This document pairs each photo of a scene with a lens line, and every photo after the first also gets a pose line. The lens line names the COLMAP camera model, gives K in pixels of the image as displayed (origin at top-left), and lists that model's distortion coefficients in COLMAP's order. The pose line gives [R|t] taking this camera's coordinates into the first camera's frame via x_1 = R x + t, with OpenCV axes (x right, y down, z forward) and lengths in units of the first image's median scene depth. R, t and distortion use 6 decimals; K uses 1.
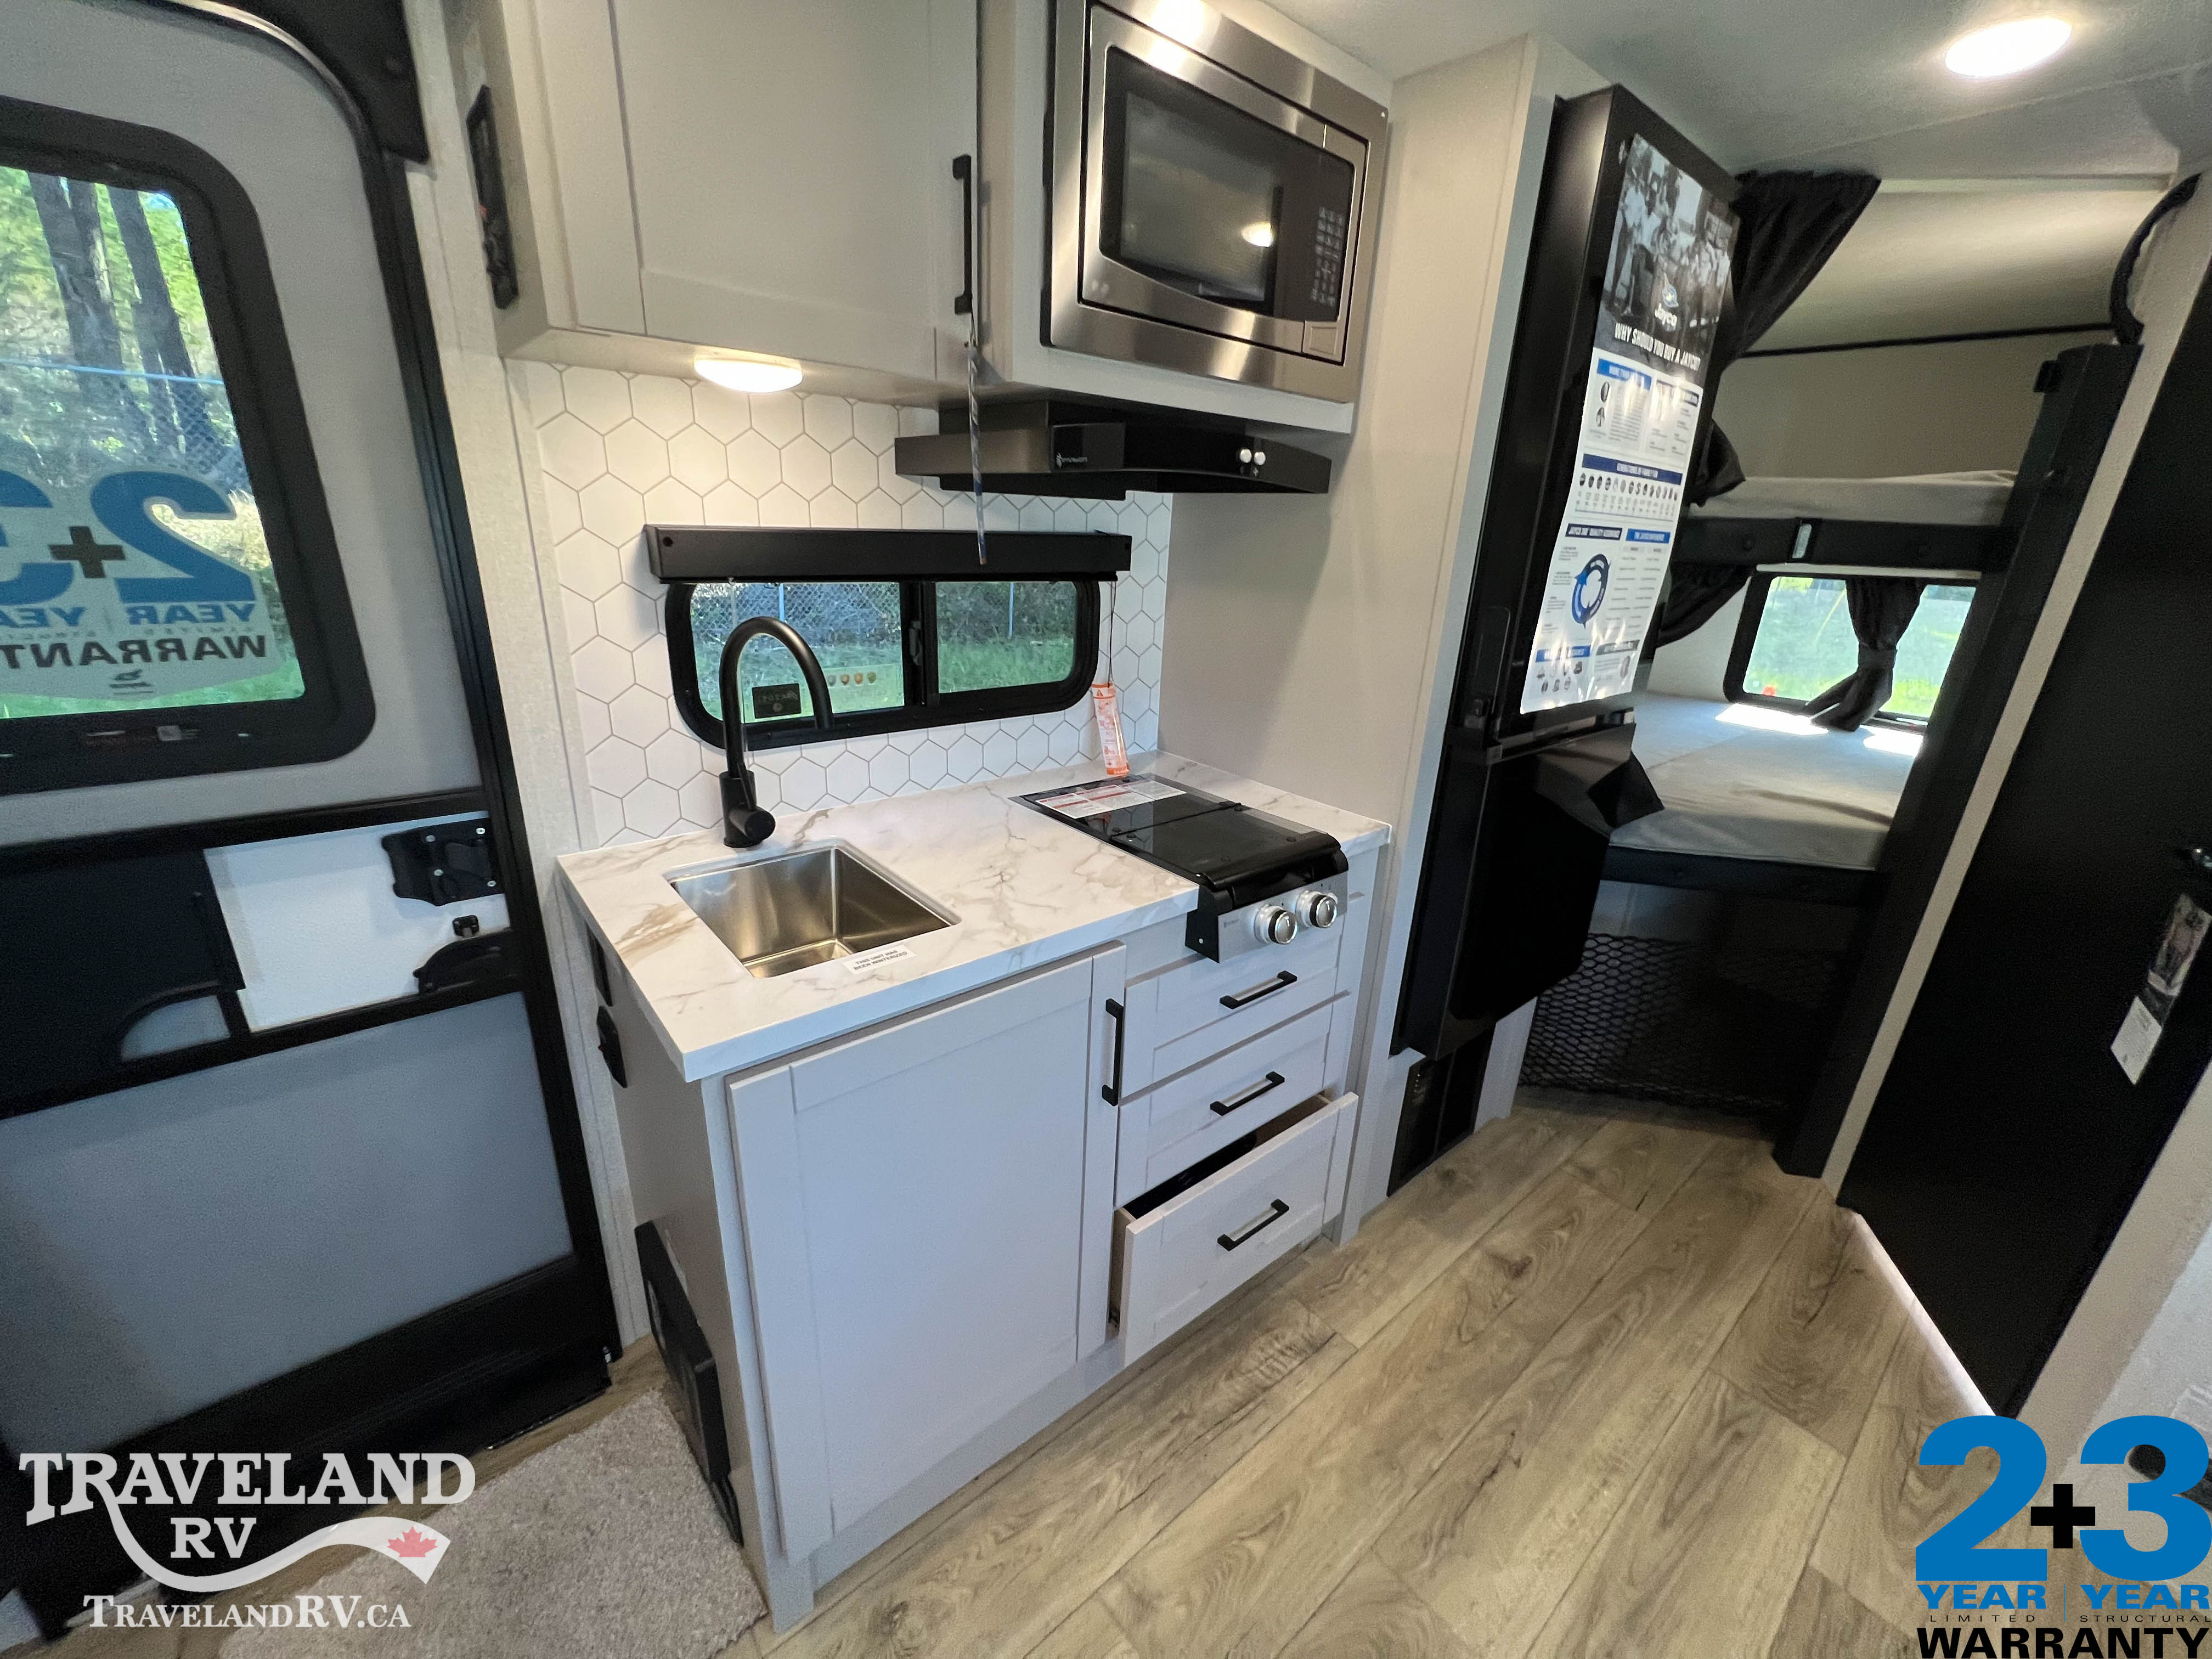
lens RADIAL K [[884.9, 0, 1106.0], [0, 884.9, 829.5], [0, 0, 1]] dist [-0.004342, -0.000059]
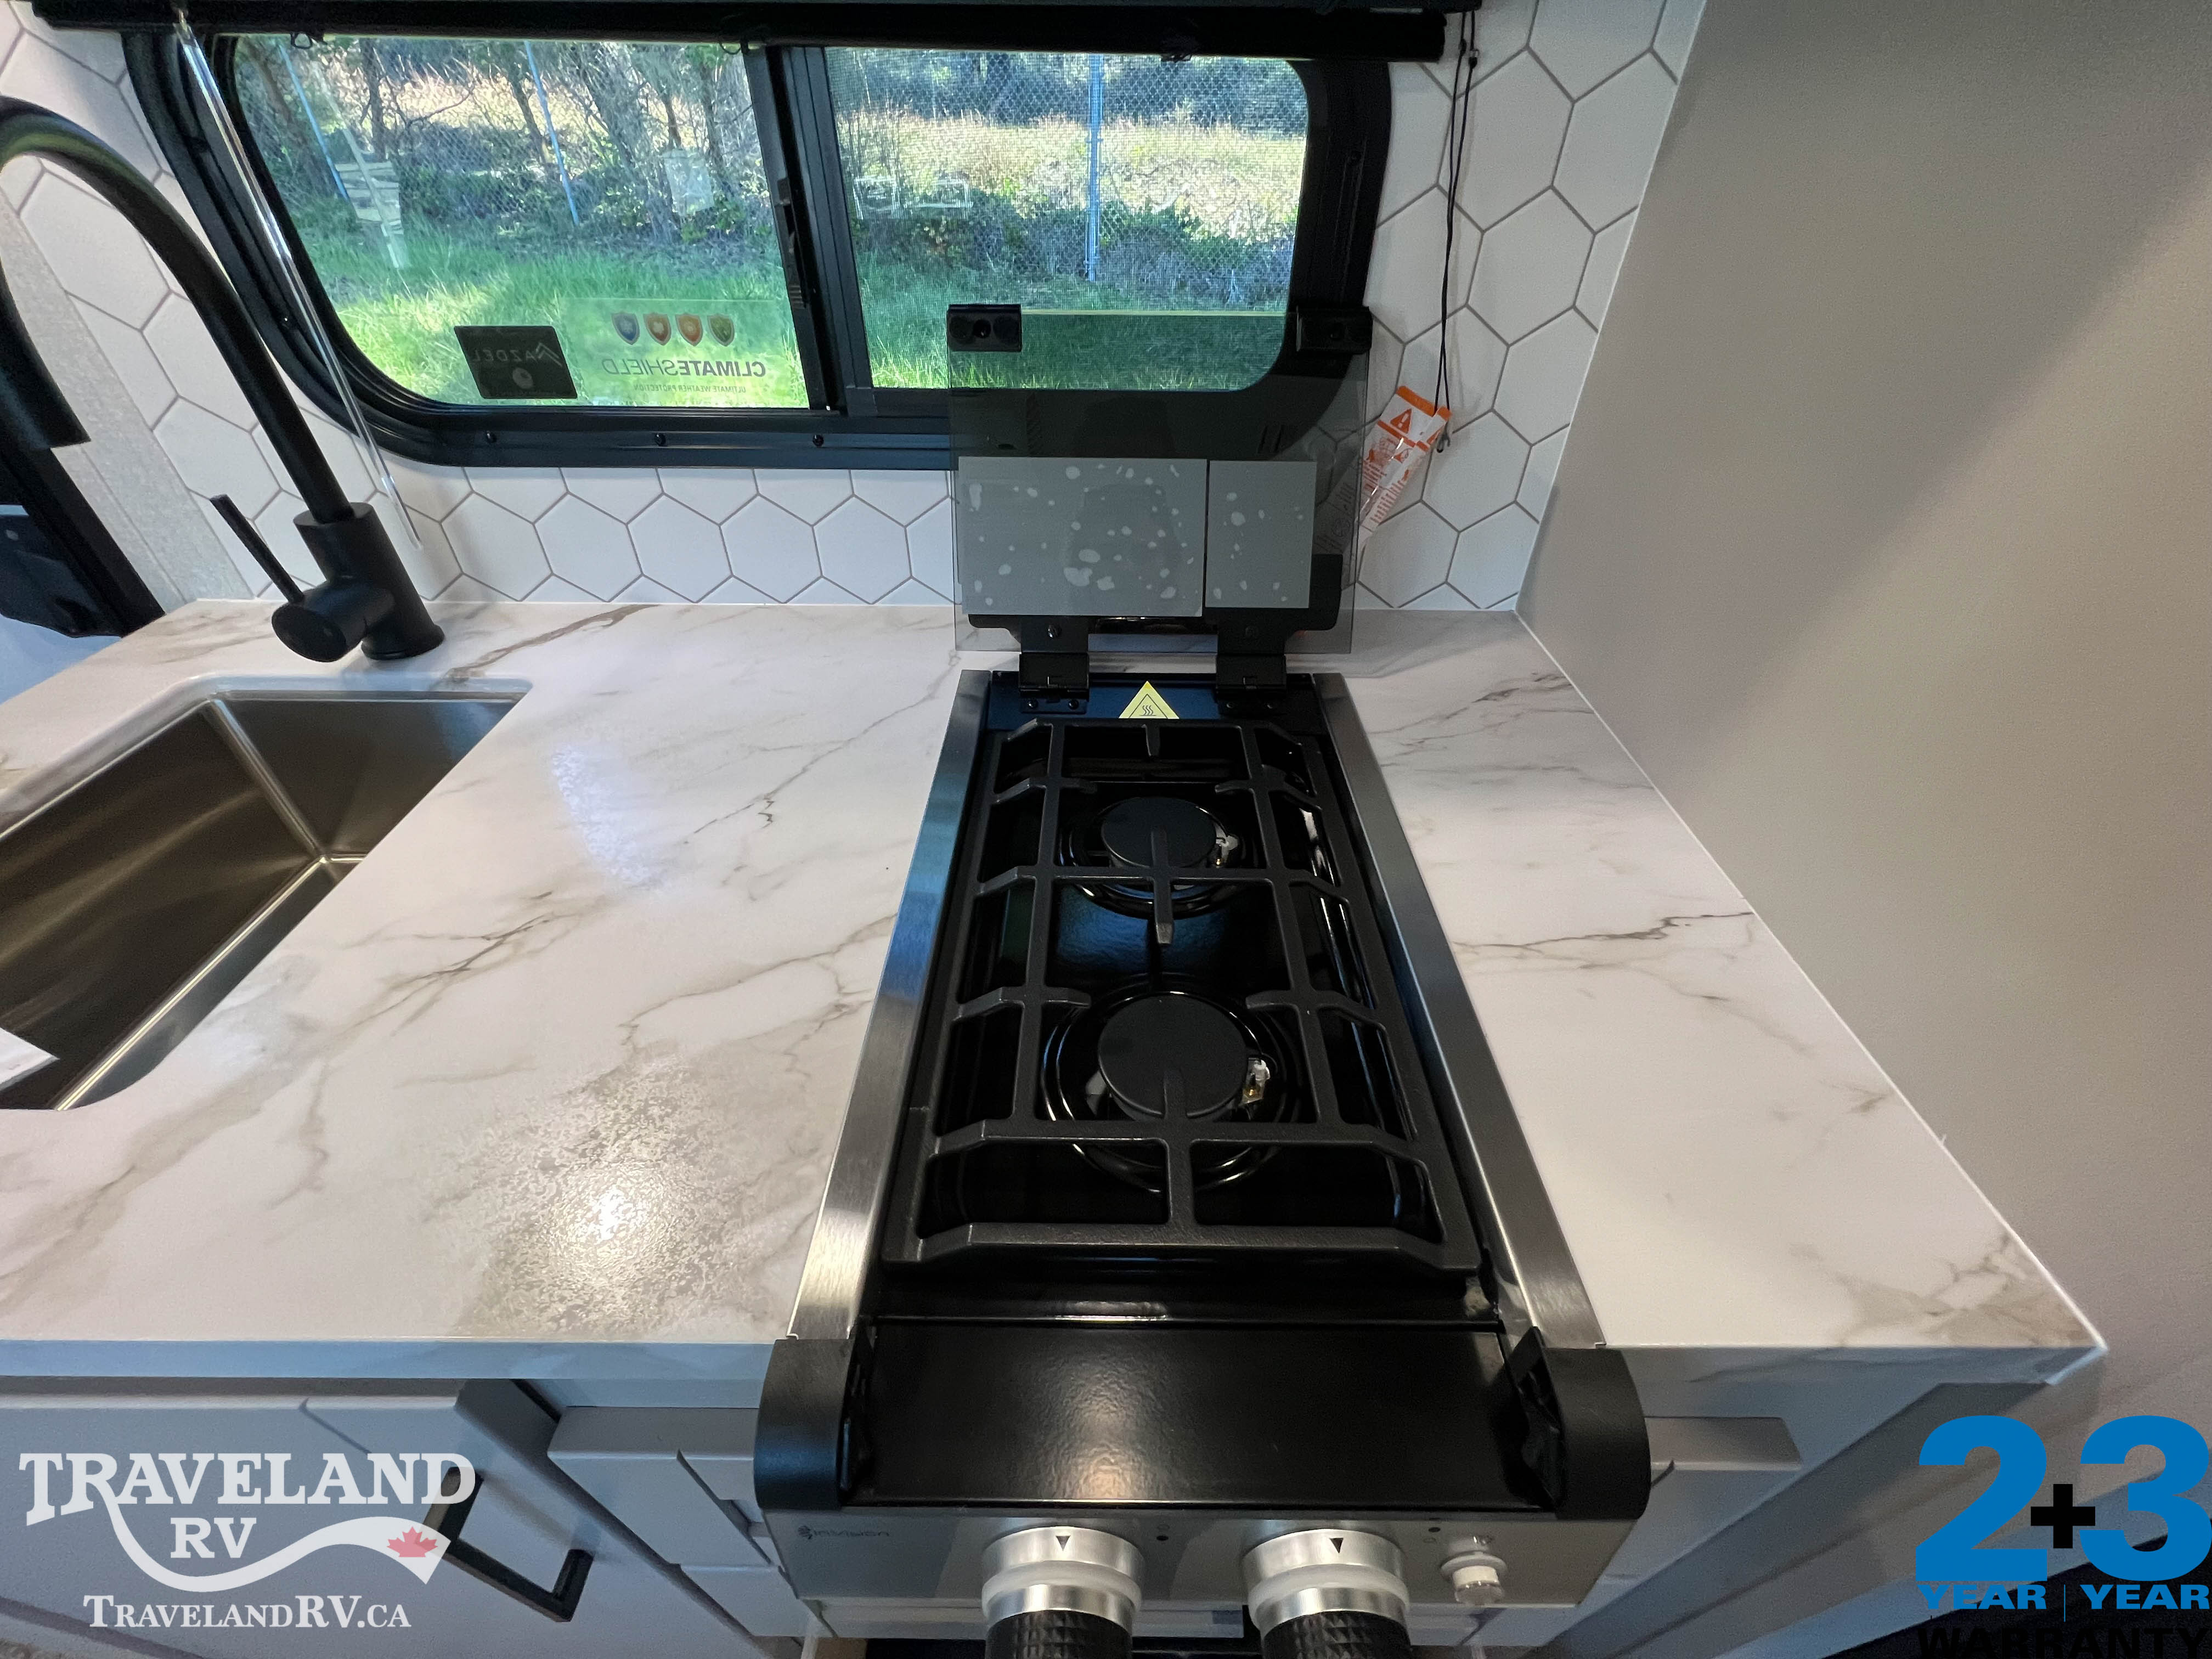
lens RADIAL K [[884.9, 0, 1106.0], [0, 884.9, 829.5], [0, 0, 1]] dist [-0.004342, -0.000059]
pose [[0.768880, 0.376805, -0.516567, 0.207392], [-0.195636, 0.907796, 0.370990, -0.147646], [0.608728, -0.184188, 0.771703, 0.735320]]
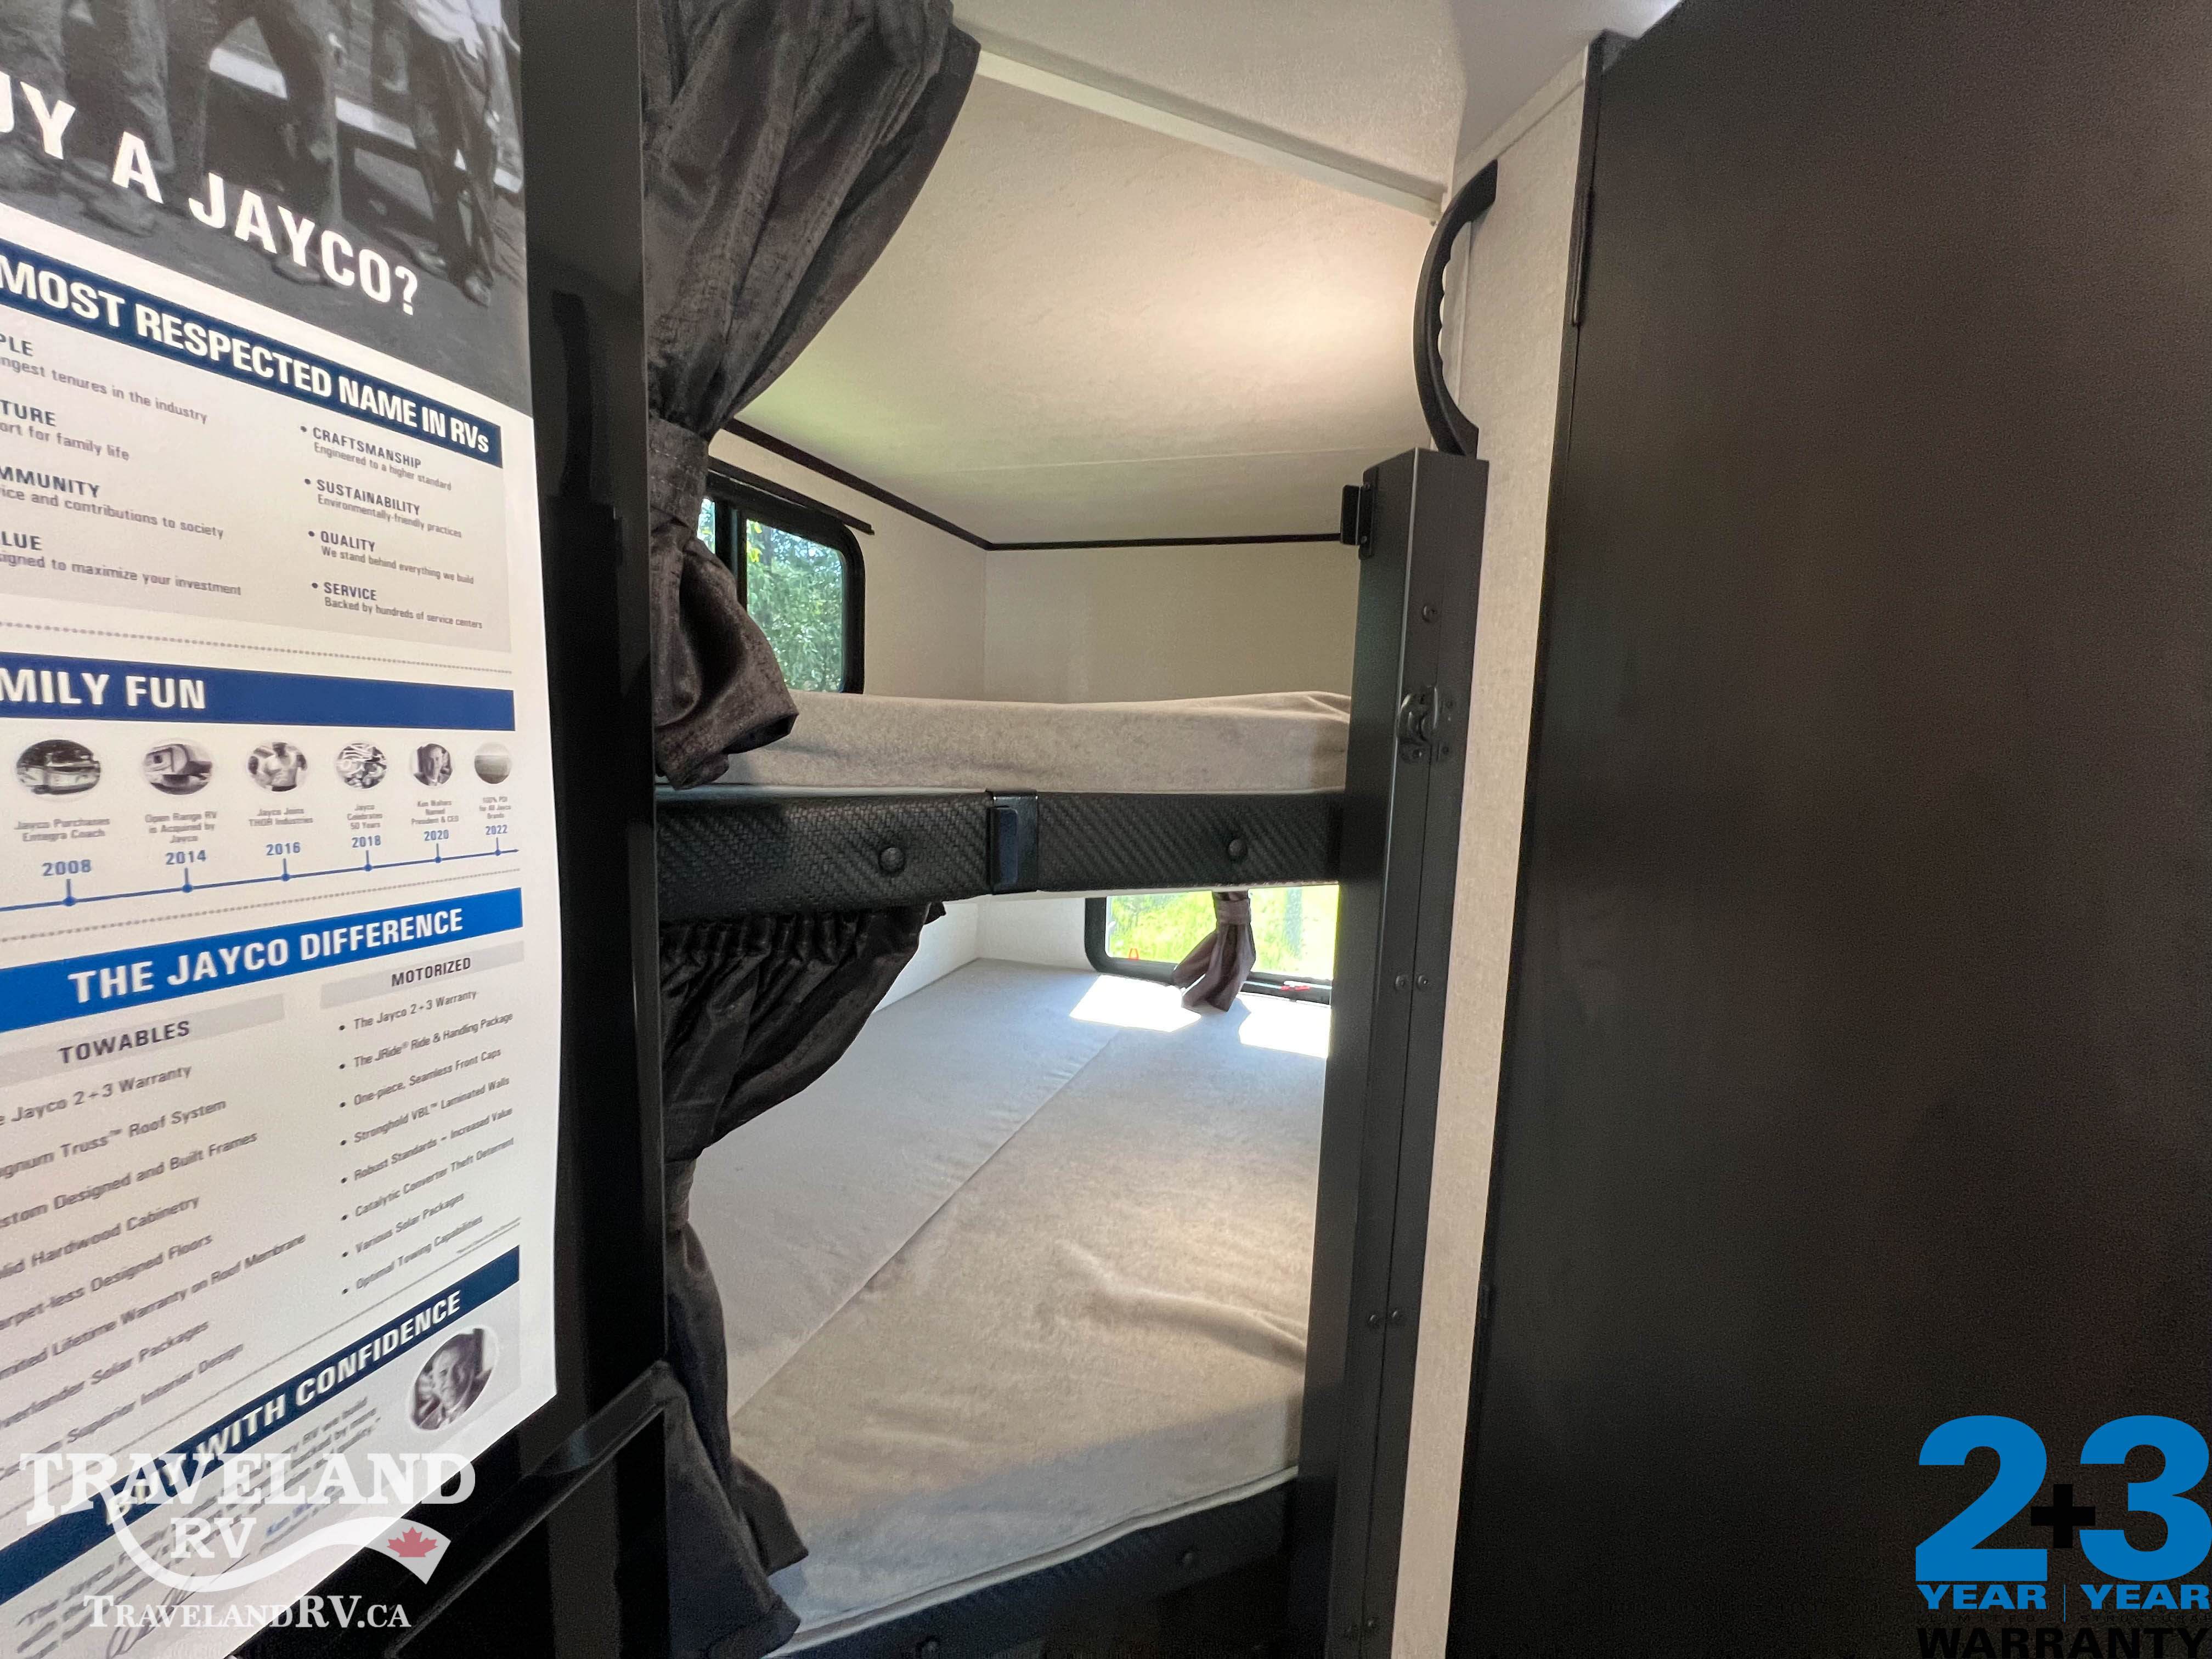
lens RADIAL K [[884.9, 0, 1106.0], [0, 884.9, 829.5], [0, 0, 1]] dist [-0.004342, -0.000059]
pose [[0.848512, -0.067256, 0.524884, 0.704677], [0.177636, 0.970536, -0.162801, -0.298030], [-0.498470, 0.231377, 0.835459, 0.724120]]
